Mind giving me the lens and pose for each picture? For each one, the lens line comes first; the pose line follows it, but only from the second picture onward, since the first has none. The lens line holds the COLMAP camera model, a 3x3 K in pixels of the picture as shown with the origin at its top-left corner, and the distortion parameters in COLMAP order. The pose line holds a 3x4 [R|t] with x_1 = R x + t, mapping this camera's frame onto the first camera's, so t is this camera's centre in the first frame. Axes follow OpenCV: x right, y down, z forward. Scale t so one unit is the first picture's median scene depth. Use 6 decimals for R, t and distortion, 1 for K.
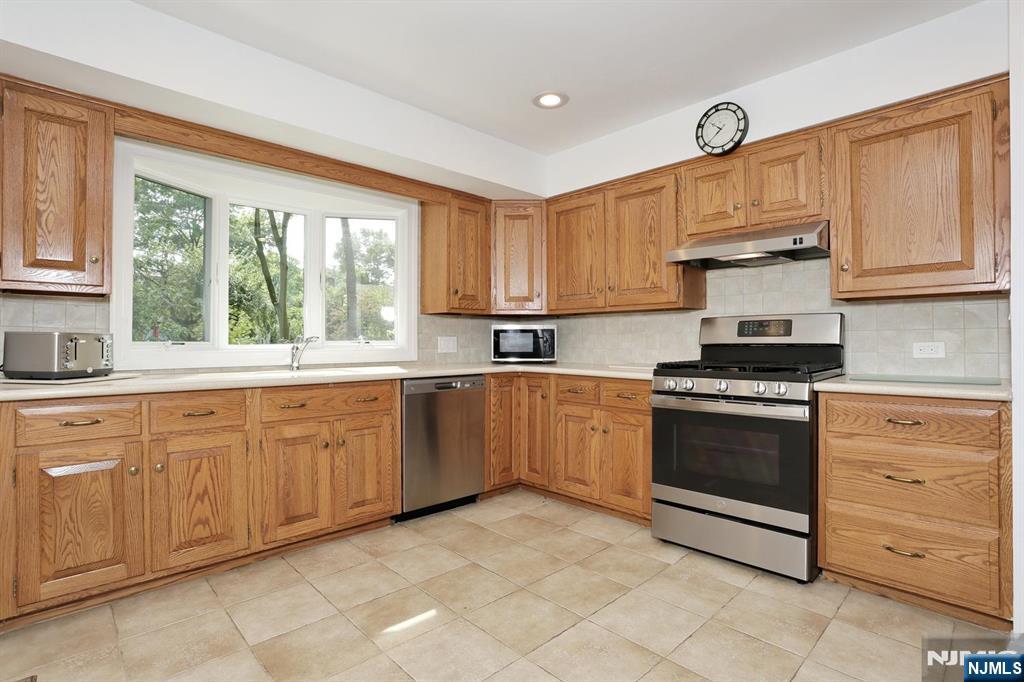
lens RADIAL K [[494.7, 0, 505.9], [0, 494.7, 337.0], [0, 0, 1]] dist [-0.076532, 0.030181]
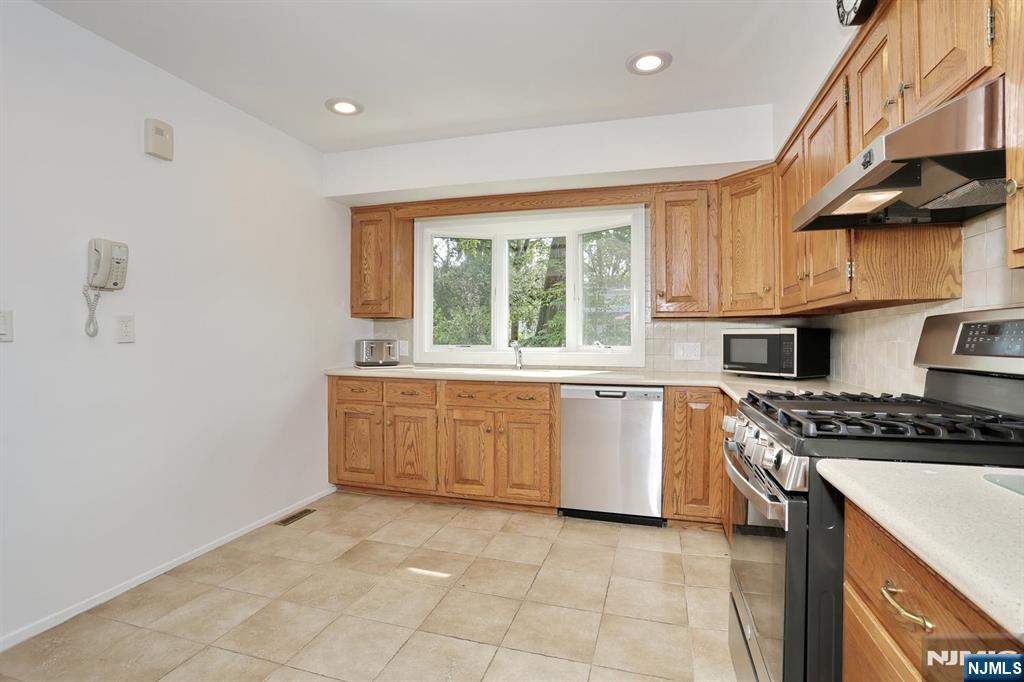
lens RADIAL K [[494.7, 0, 505.9], [0, 494.7, 337.0], [0, 0, 1]] dist [-0.076532, 0.030181]
pose [[0.495742, 0.003516, -0.868463, 0.817447], [0.002822, 0.999980, 0.005659, -0.027401], [0.868465, -0.005256, 0.495722, 0.445785]]
